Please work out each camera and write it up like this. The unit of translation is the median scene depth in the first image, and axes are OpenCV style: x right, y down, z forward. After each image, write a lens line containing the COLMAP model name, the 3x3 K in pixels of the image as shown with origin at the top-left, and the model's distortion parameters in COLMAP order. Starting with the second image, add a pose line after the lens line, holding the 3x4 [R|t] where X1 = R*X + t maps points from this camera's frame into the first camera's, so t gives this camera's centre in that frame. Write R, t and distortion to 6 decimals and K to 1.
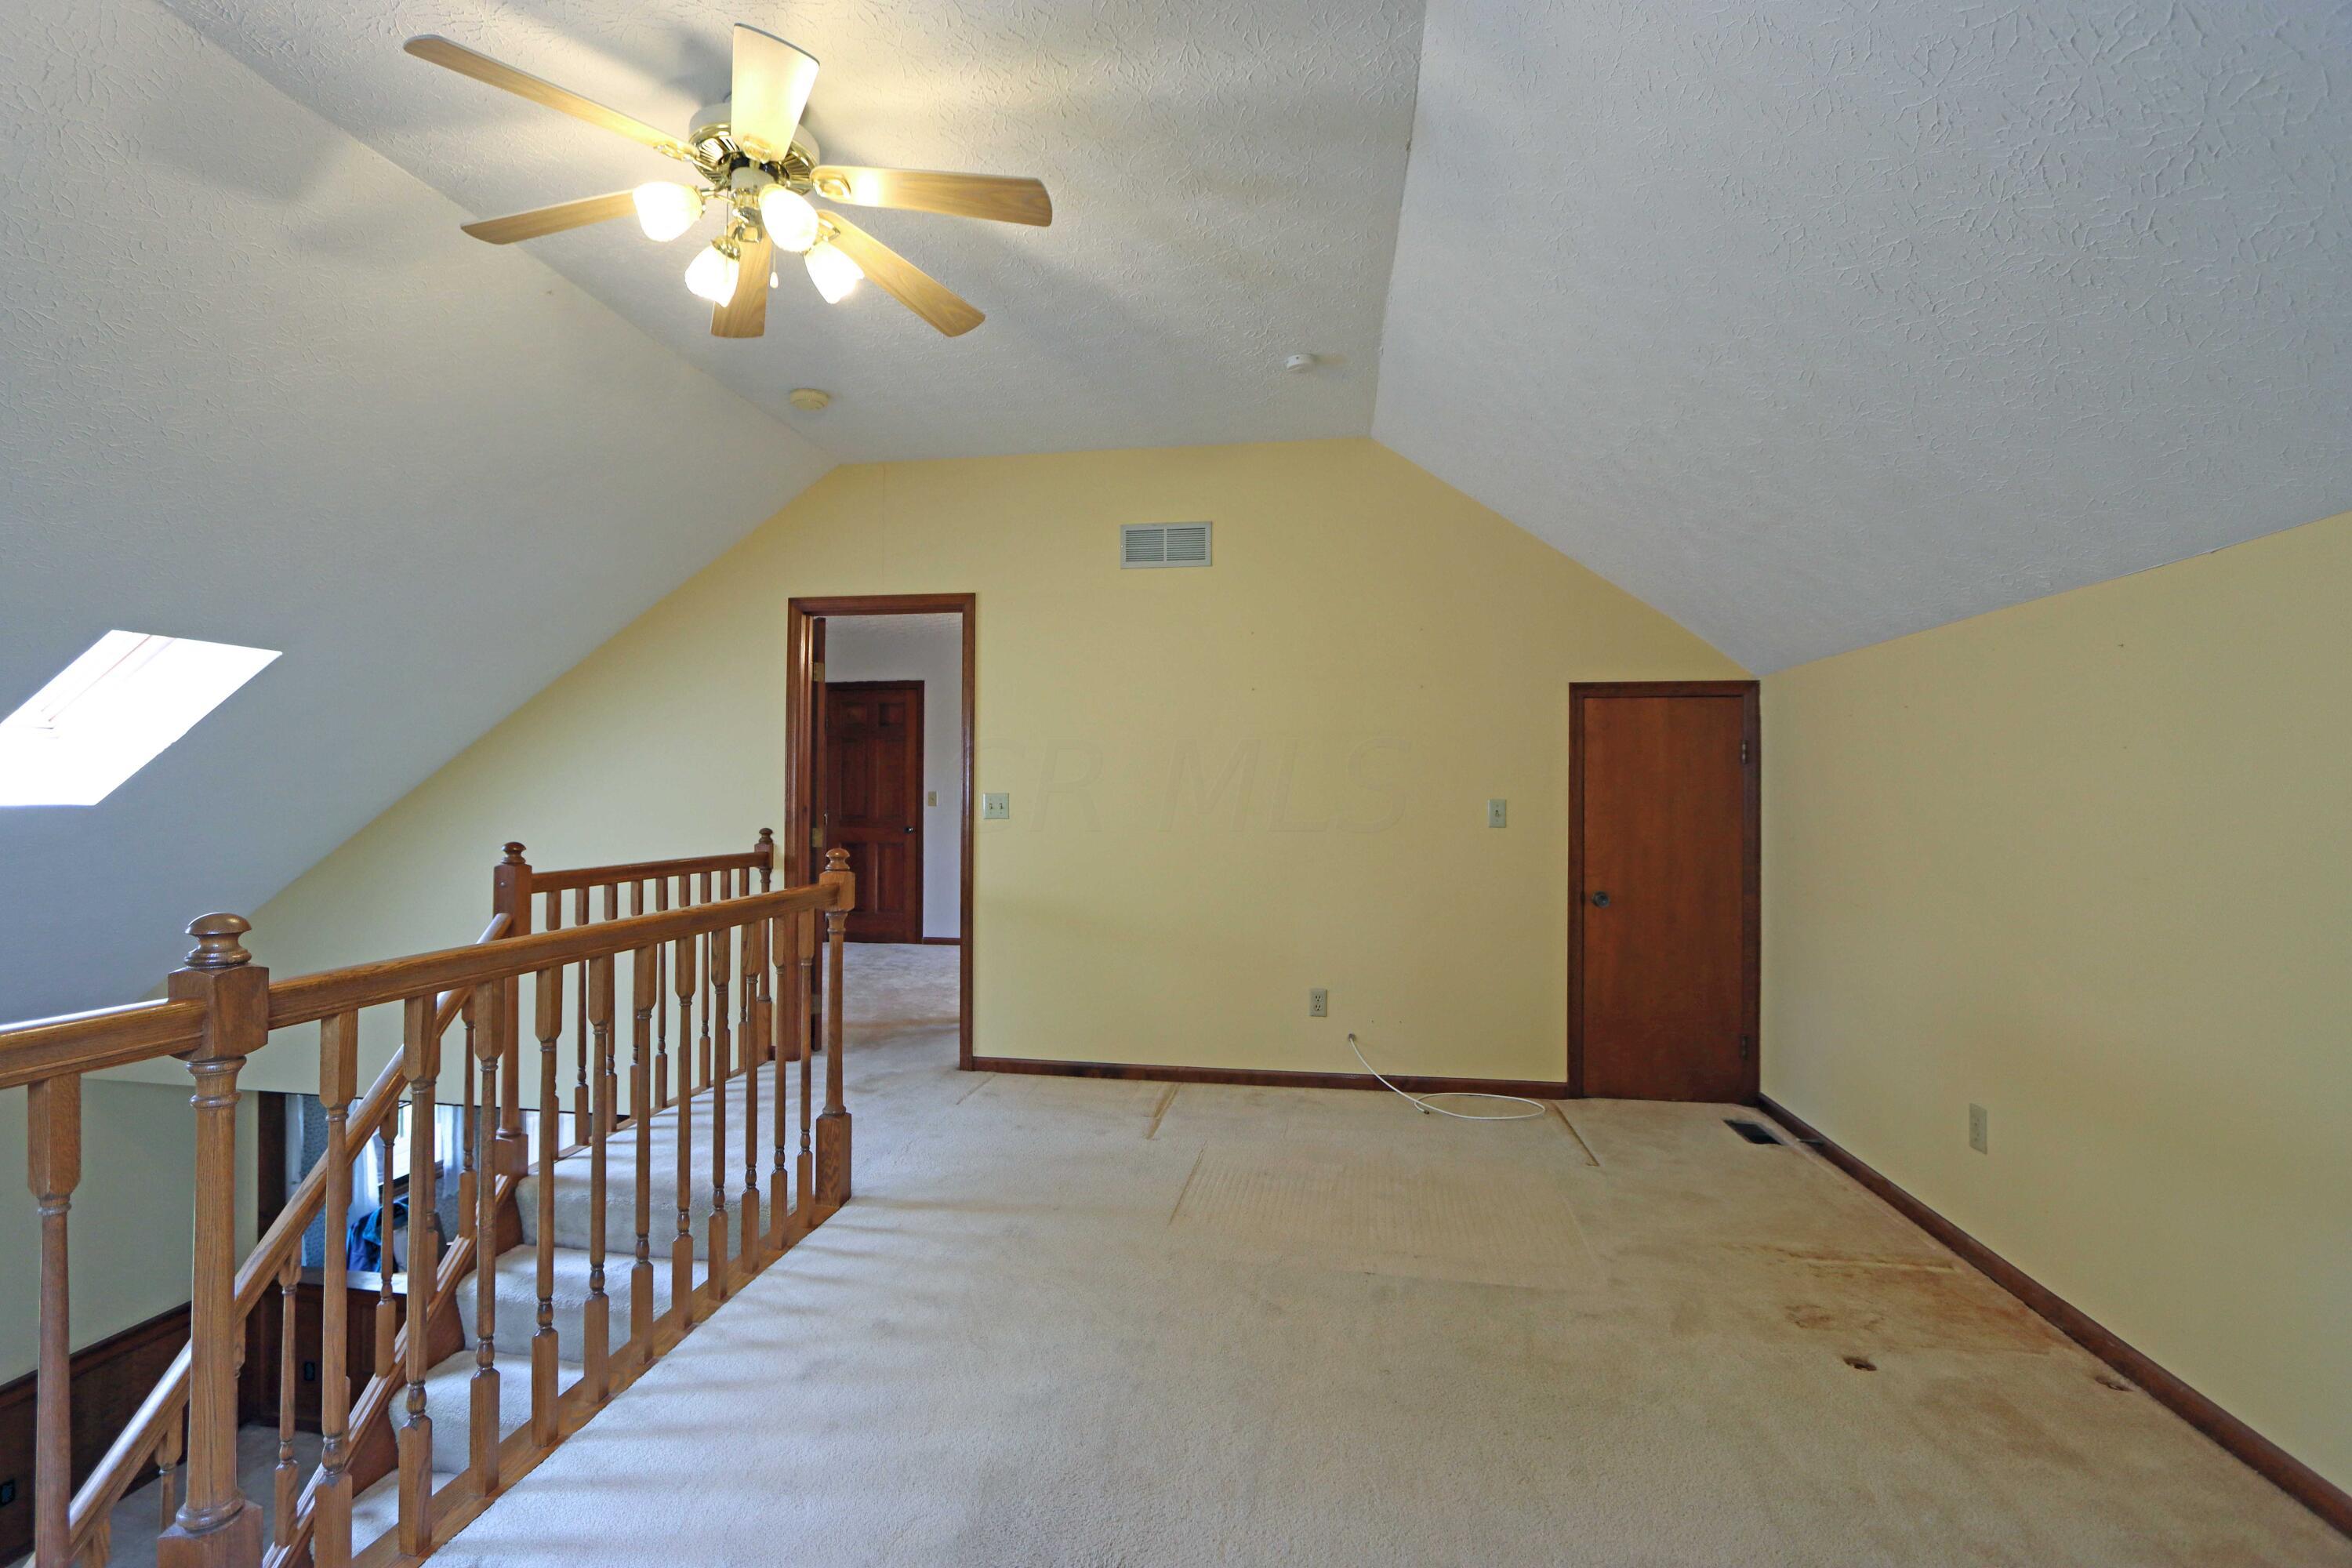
lens RADIAL K [[1088.8, 0, 1169.0], [0, 1088.8, 775.6], [0, 0, 1]] dist [-0.002940, -0.000650]
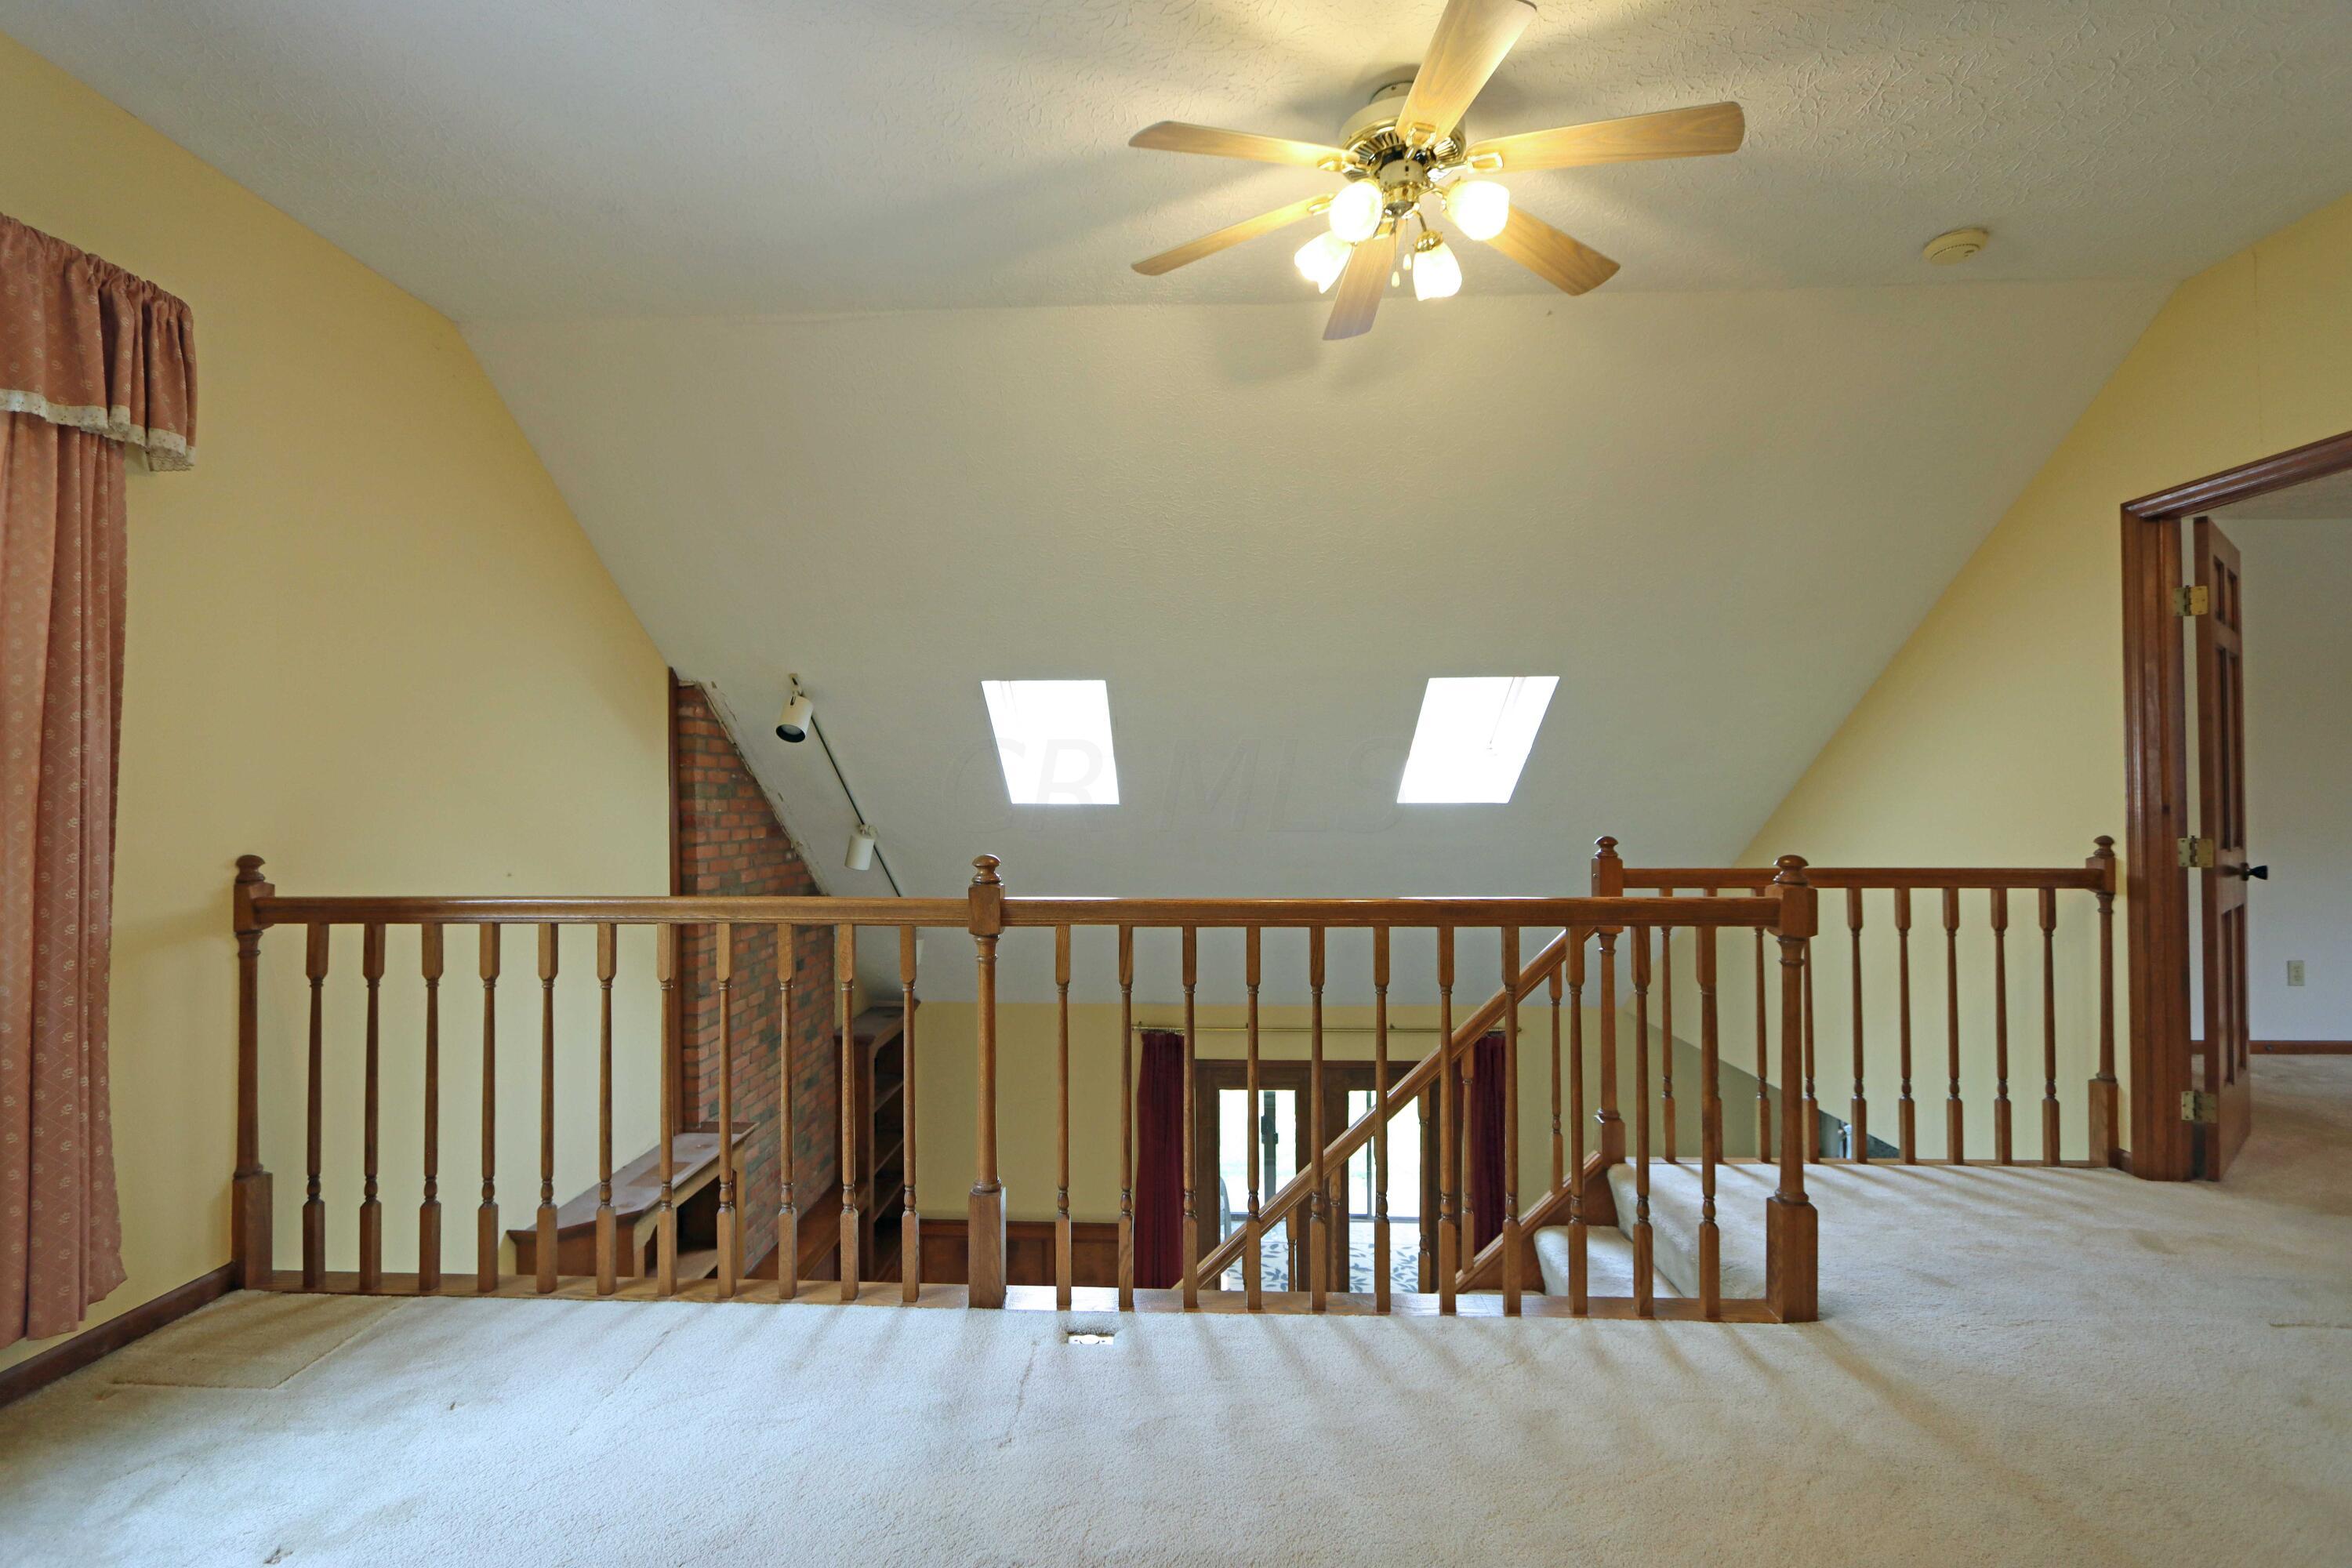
lens RADIAL K [[1127.8, 0, 1176.0], [0, 1127.8, 784.0], [0, 0, 1]] dist [-0.001820, -0.000450]
pose [[0.104024, -0.013619, -0.994482, 0.431220], [0.023731, 0.999656, -0.011208, 0.012335], [0.994292, -0.022434, 0.104311, 0.471507]]
